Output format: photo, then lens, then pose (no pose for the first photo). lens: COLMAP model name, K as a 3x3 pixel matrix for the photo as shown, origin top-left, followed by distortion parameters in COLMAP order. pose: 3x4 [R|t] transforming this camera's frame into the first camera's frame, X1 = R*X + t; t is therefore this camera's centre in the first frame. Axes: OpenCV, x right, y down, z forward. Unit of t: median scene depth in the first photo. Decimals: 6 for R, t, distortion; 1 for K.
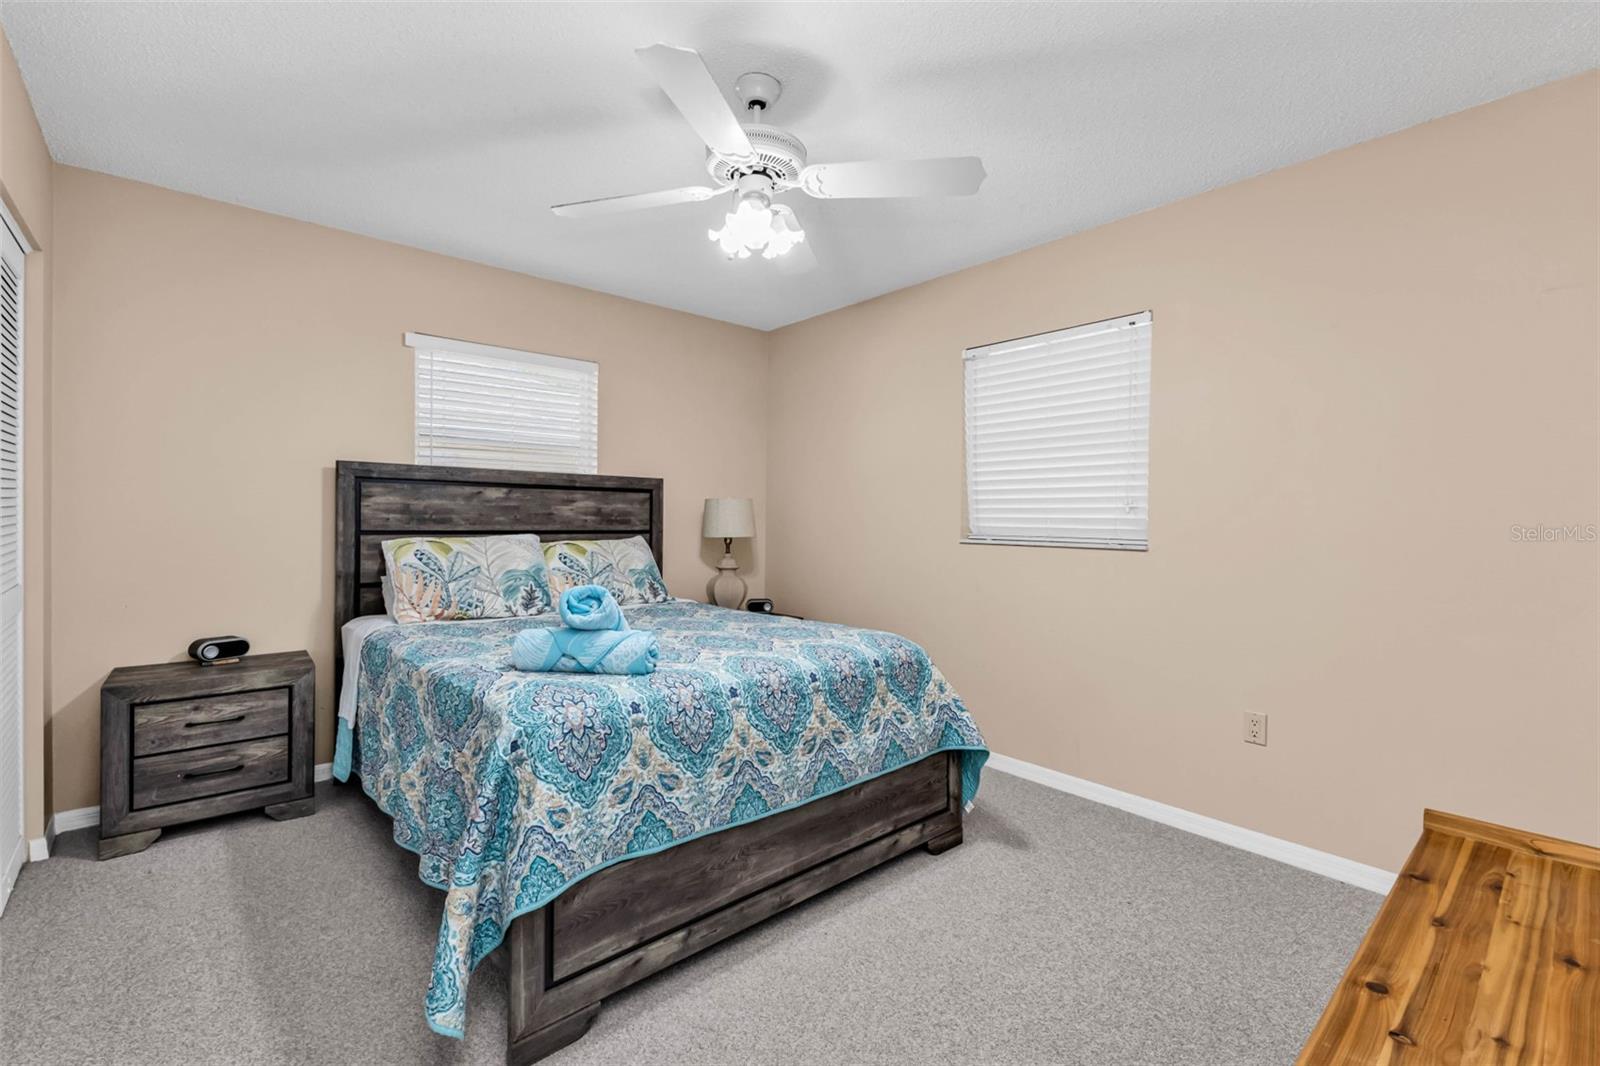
lens RADIAL K [[697.4, 0, 805.6], [0, 697.4, 530.1], [0, 0, 1]] dist [0.009828, -0.000294]
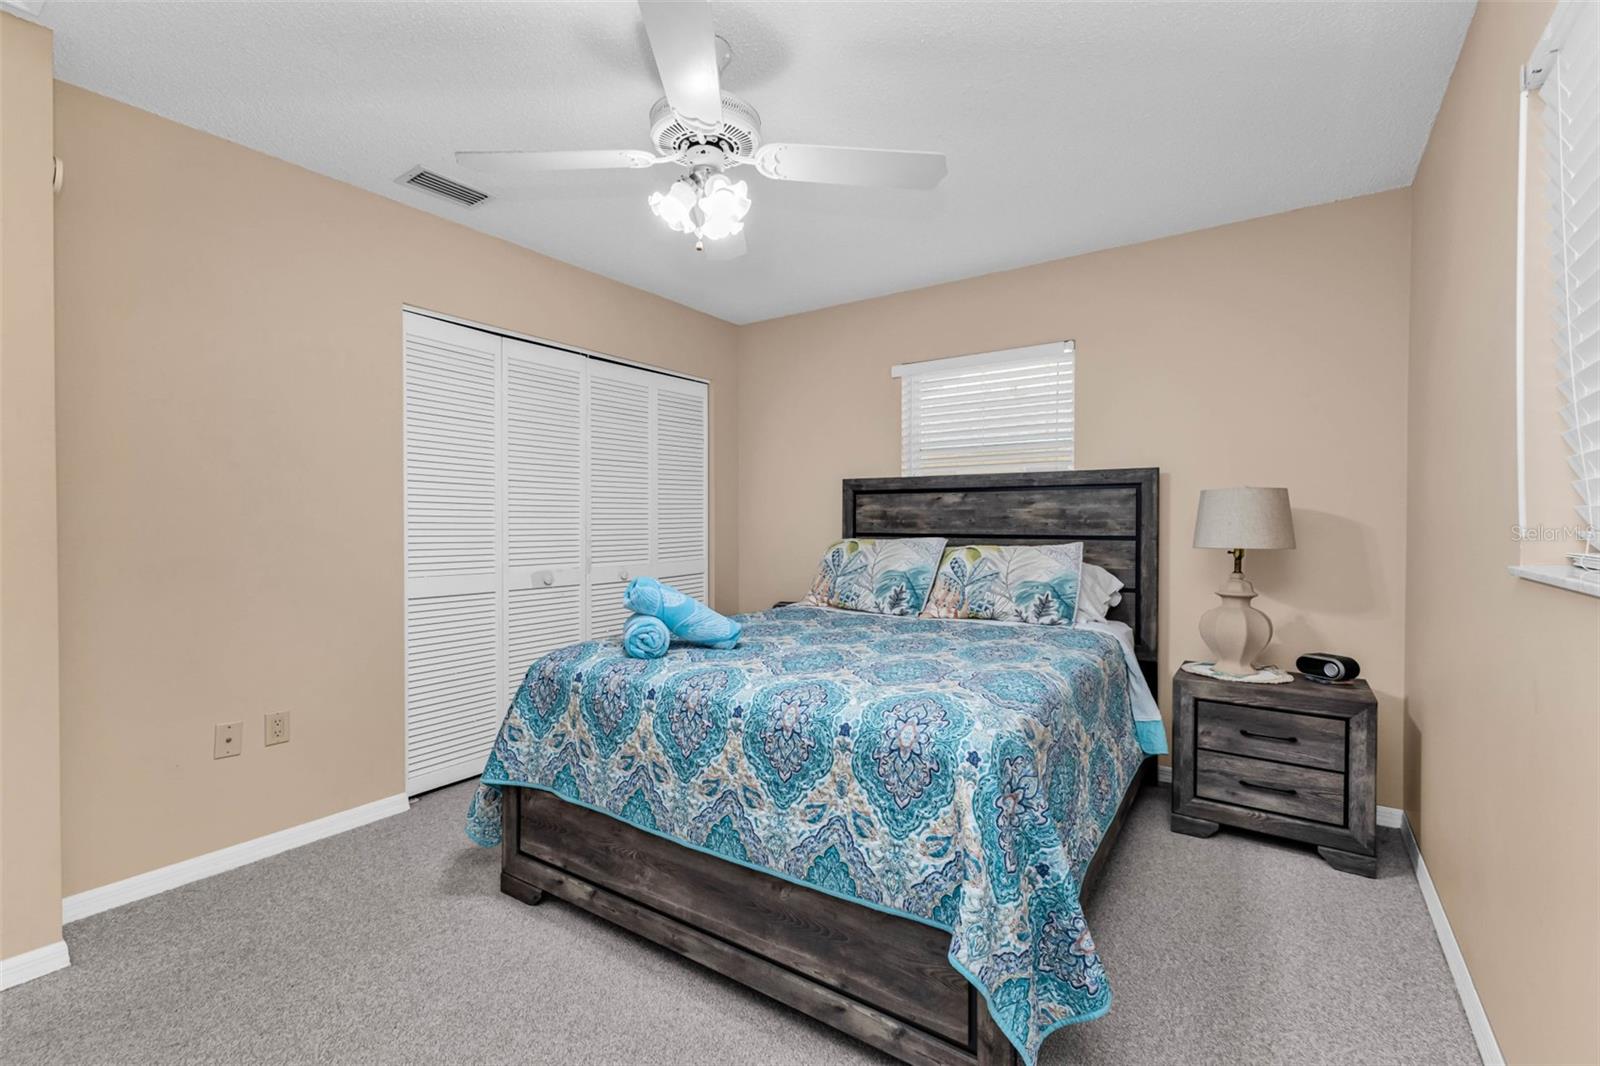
lens RADIAL K [[697.4, 0, 804.3], [0, 697.4, 524.8], [0, 0, 1]] dist [0.009828, -0.000294]
pose [[0.242324, -0.003951, -0.970187, 0.565063], [-0.011264, 0.999913, -0.006885, -0.003870], [0.970130, 0.012597, 0.242258, 0.592609]]
